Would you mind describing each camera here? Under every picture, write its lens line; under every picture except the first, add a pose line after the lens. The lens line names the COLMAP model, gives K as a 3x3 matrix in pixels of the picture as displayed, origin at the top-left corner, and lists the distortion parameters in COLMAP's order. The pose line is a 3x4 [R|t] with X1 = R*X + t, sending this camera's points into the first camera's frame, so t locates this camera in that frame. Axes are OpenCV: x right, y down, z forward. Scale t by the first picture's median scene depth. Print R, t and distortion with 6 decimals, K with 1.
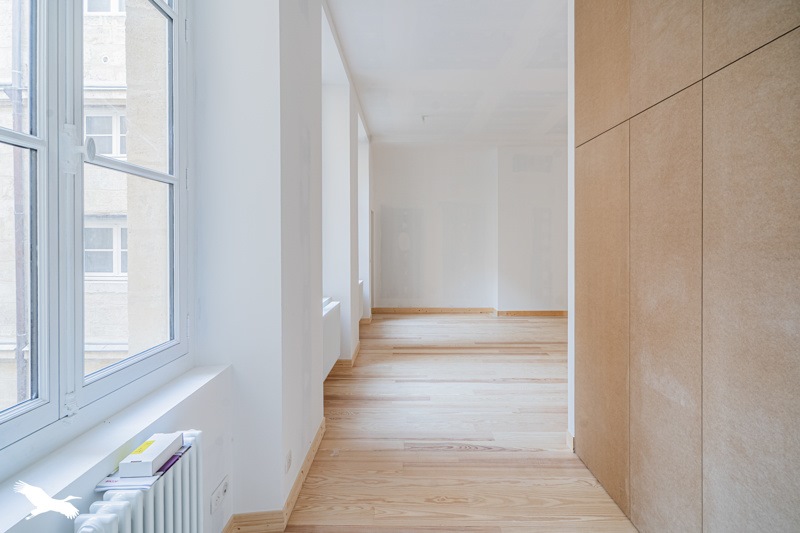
lens RADIAL K [[387.5, 0, 400.2], [0, 387.5, 261.3], [0, 0, 1]] dist [-0.032935, -0.000378]
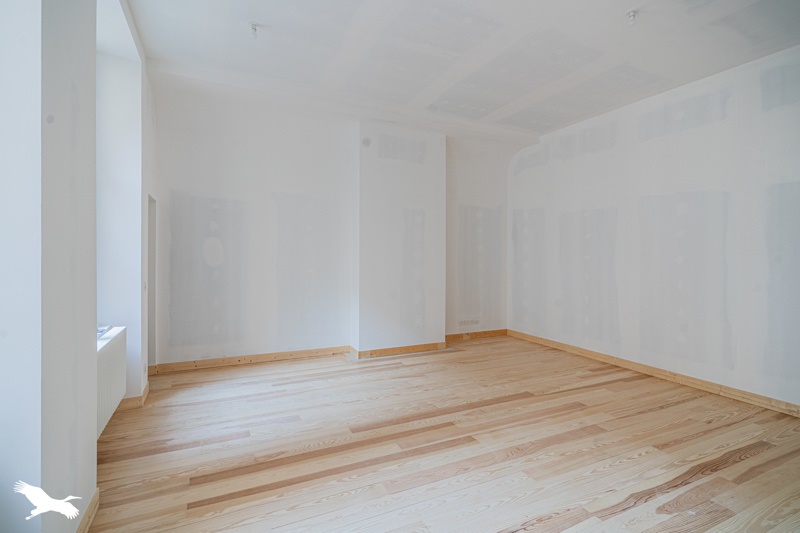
lens RADIAL K [[387.5, 0, 400.2], [0, 387.5, 261.3], [0, 0, 1]] dist [-0.032935, -0.000378]
pose [[0.894117, 0.003986, 0.447816, 0.002858], [0.009716, 0.999552, -0.028296, -0.015406], [-0.447729, 0.029651, 0.893678, 0.328803]]
